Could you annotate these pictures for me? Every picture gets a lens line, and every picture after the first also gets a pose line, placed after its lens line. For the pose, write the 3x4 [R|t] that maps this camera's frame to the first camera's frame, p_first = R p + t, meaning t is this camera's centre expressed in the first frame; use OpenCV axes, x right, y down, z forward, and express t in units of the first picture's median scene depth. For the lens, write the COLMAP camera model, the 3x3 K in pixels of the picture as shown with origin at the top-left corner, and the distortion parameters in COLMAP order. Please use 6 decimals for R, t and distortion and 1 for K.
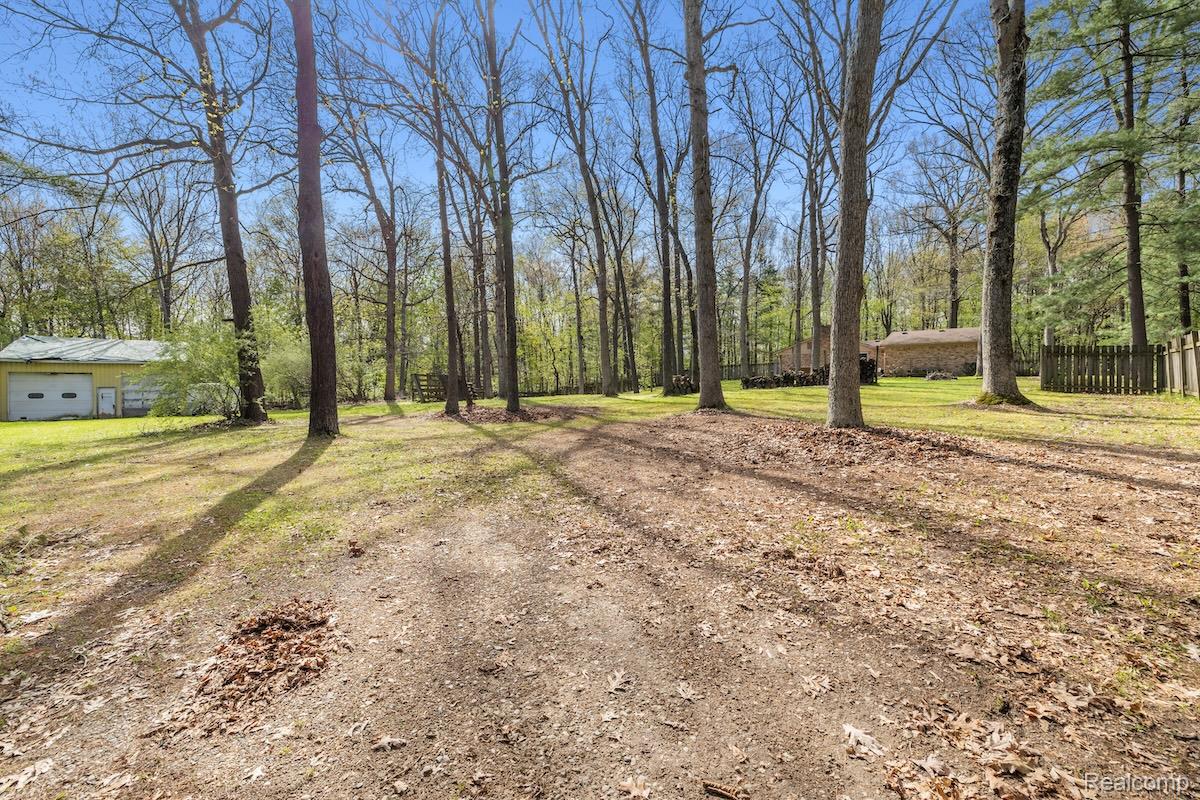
lens RADIAL K [[542.0, 0, 600.0], [0, 542.0, 400.0], [0, 0, 1]] dist [-0.000711, -0.000058]
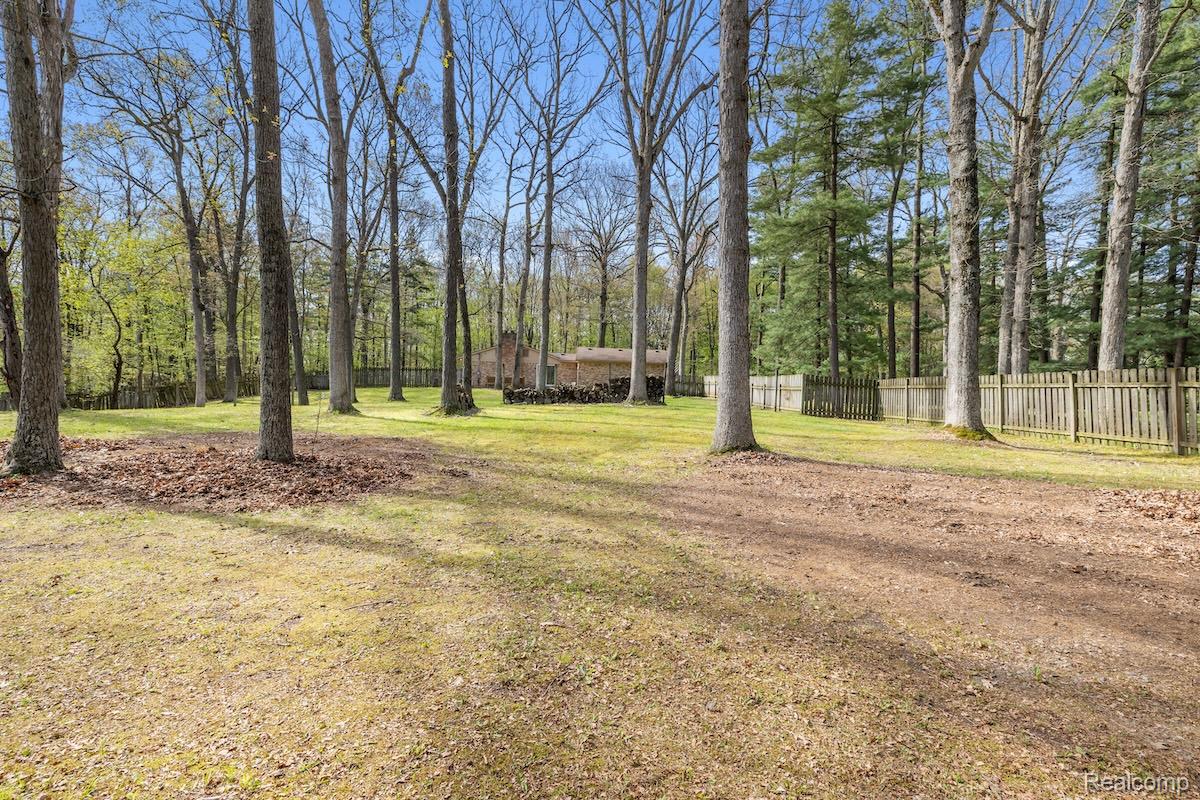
lens RADIAL K [[542.0, 0, 600.0], [0, 542.0, 400.0], [0, 0, 1]] dist [-0.000711, -0.000058]
pose [[0.694863, 0.022907, 0.718778, -0.219286], [-0.018973, 0.999729, -0.013519, -0.018560], [-0.718892, -0.004244, 0.695109, 0.381968]]
